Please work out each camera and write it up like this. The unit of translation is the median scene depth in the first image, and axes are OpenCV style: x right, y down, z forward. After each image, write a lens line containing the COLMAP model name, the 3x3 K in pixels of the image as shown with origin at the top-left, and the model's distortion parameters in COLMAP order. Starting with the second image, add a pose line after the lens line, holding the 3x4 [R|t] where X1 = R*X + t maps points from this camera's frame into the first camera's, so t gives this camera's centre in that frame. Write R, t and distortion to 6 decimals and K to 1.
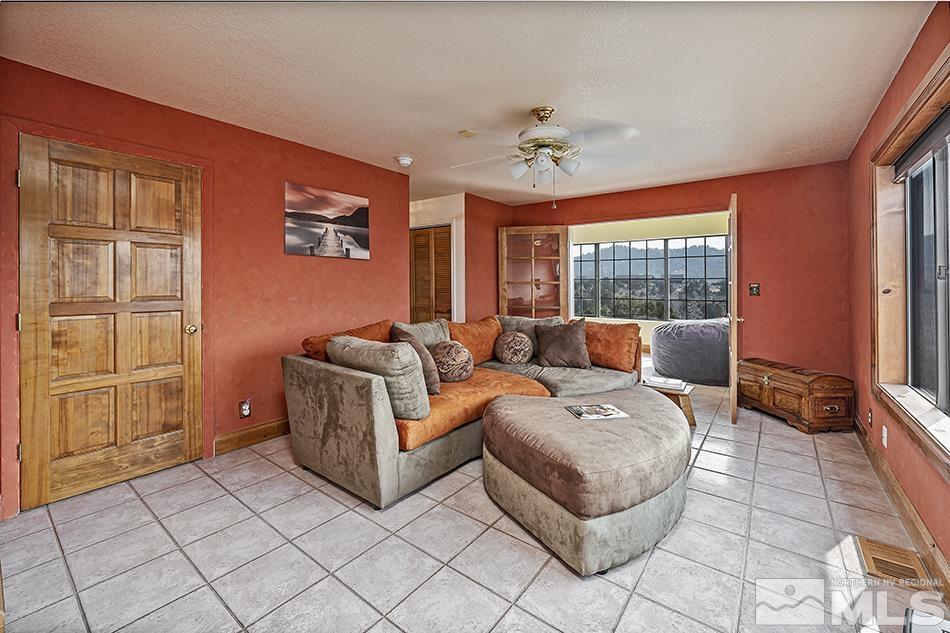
lens RADIAL K [[393.1, 0, 479.6], [0, 393.1, 281.2], [0, 0, 1]] dist [-0.001278, -0.000343]
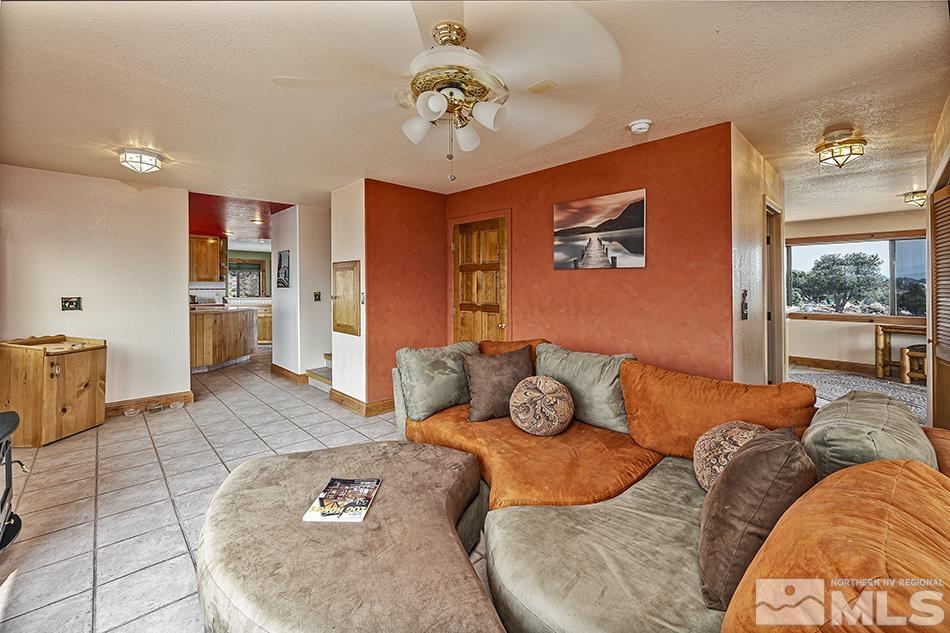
lens RADIAL K [[393.1, 0, 472.4], [0, 393.1, 284.9], [0, 0, 1]] dist [-0.001278, -0.000343]
pose [[-0.155749, -0.002927, -0.987792, 0.598475], [0.006672, 0.999970, -0.004015, -0.021751], [0.987774, -0.007215, -0.155725, 0.877917]]
